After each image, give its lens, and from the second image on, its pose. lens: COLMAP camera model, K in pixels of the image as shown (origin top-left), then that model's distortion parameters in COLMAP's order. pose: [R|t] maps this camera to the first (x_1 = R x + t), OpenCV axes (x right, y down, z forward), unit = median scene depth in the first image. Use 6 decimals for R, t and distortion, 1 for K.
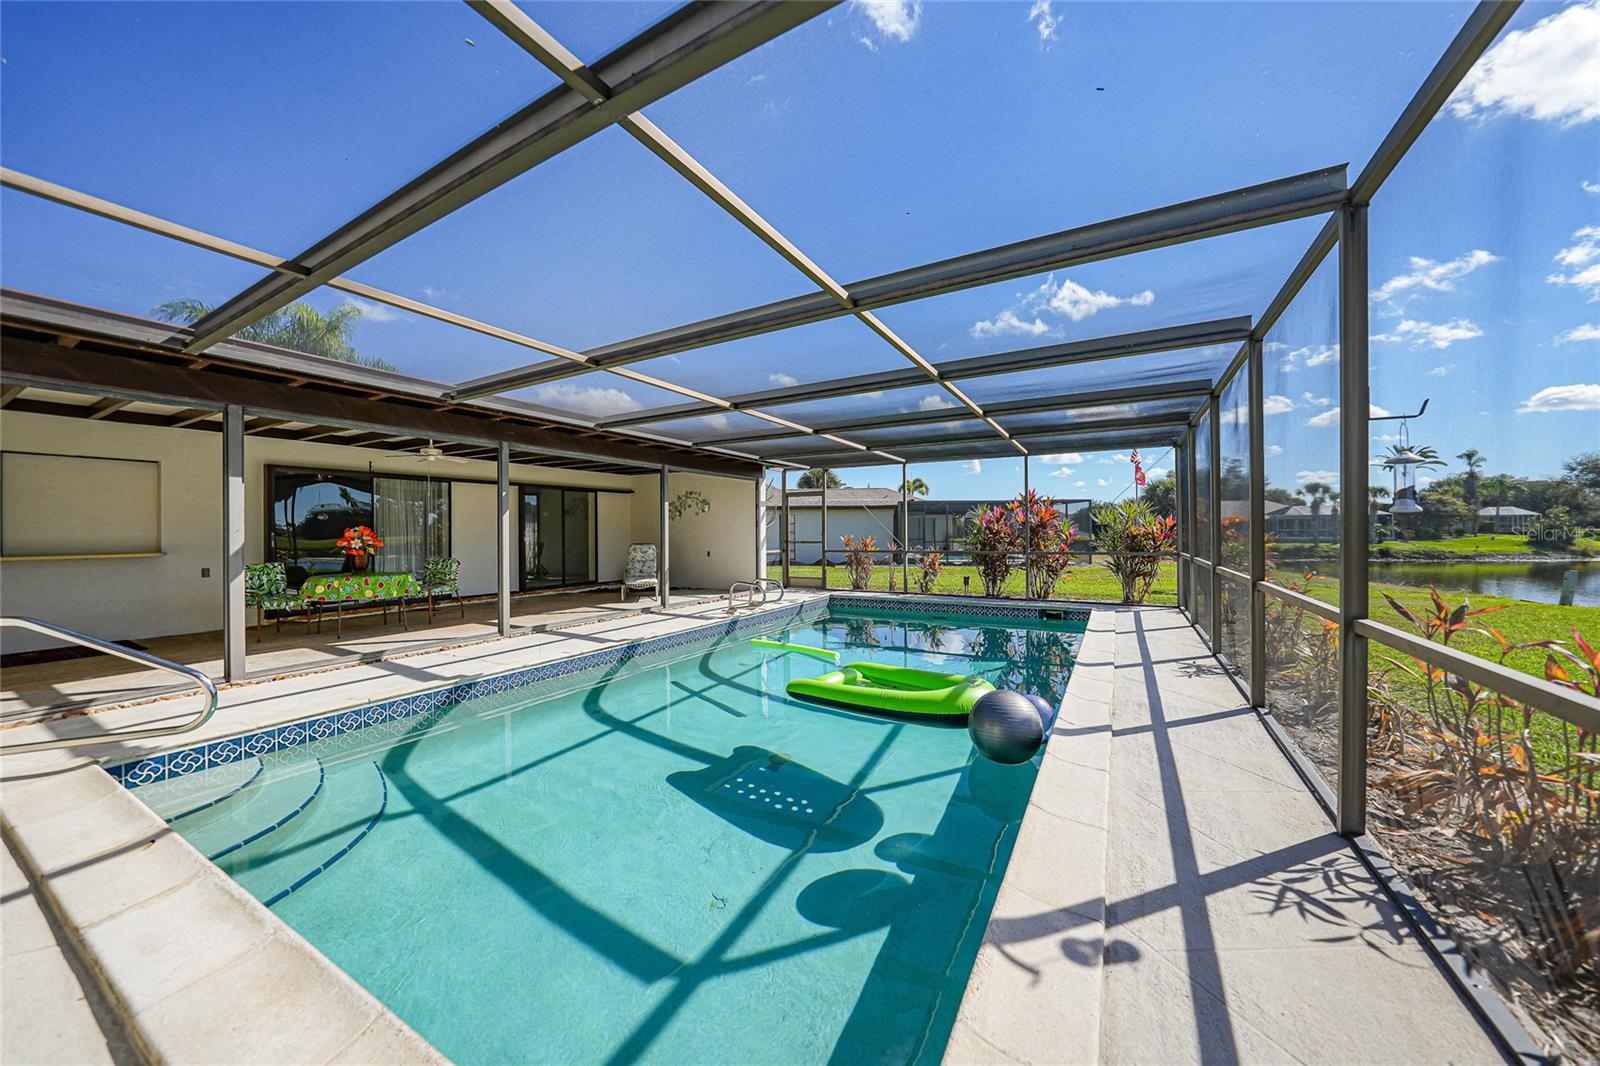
lens RADIAL K [[556.0, 0, 802.1], [0, 556.0, 529.9], [0, 0, 1]] dist [-0.025246, 0.005792]
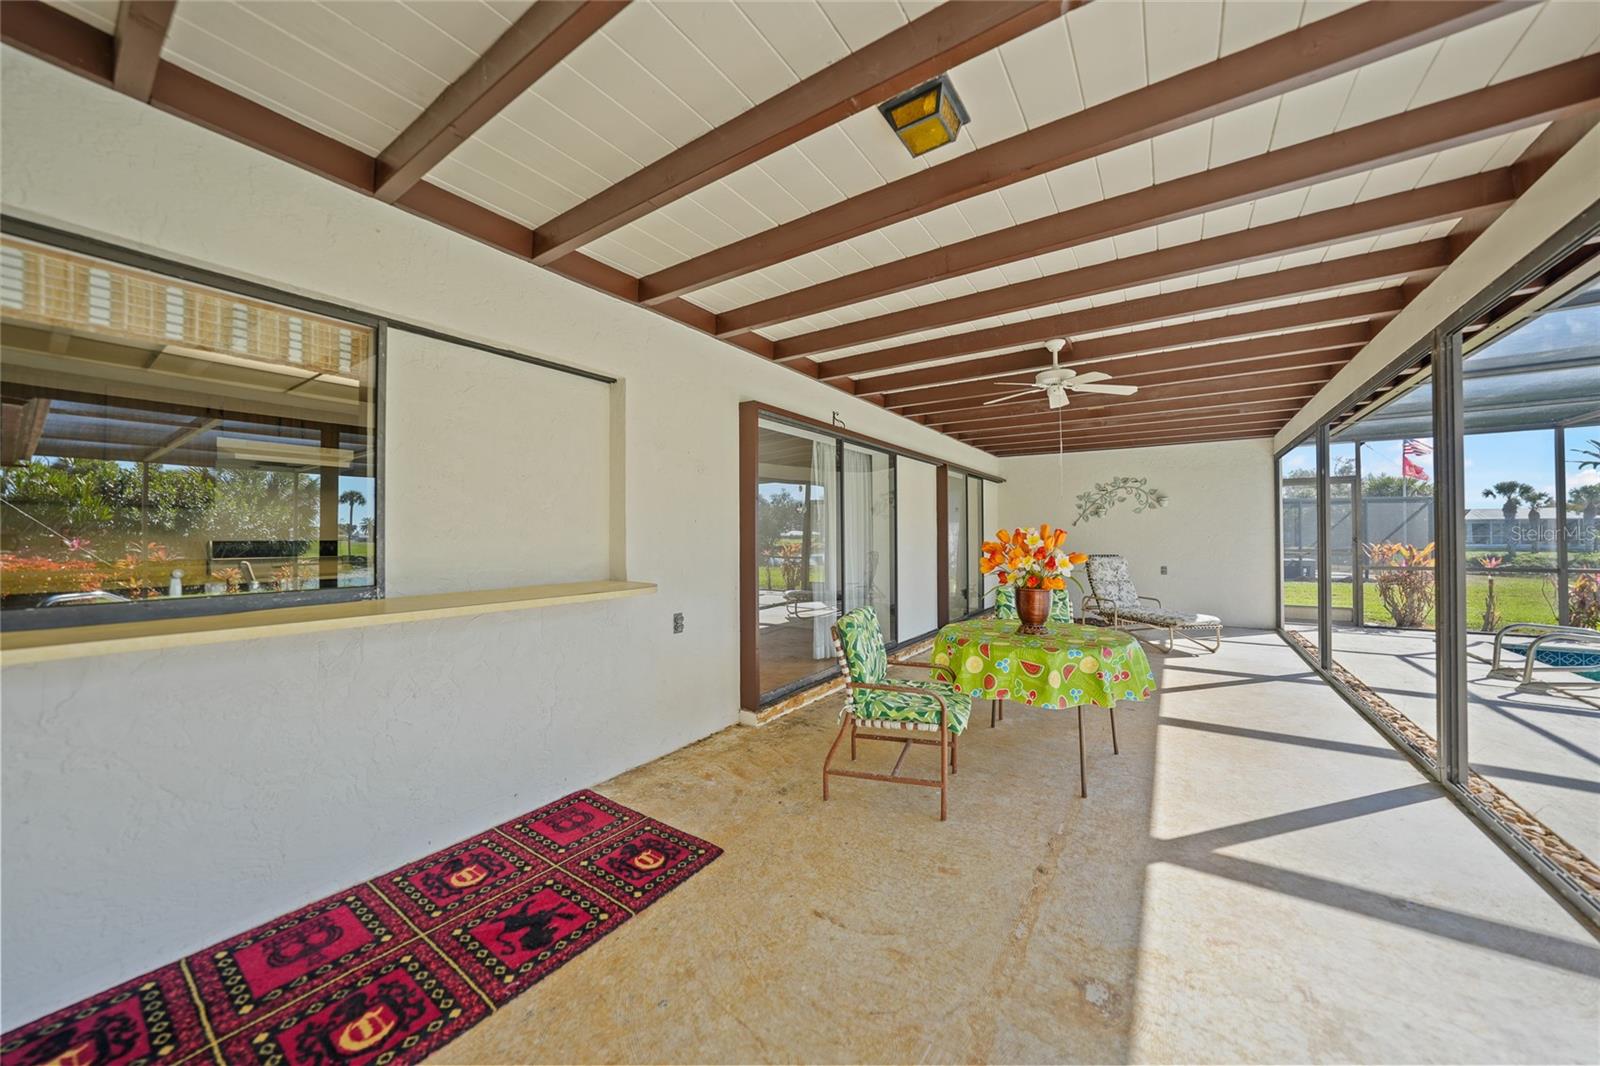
lens RADIAL K [[556.0, 0, 802.1], [0, 556.0, 529.9], [0, 0, 1]] dist [-0.025246, 0.005792]
pose [[0.997710, -0.000264, -0.067633, -0.552522], [-0.000504, 0.999935, -0.011352, 0.001551], [0.067632, 0.011360, 0.997646, 0.305545]]
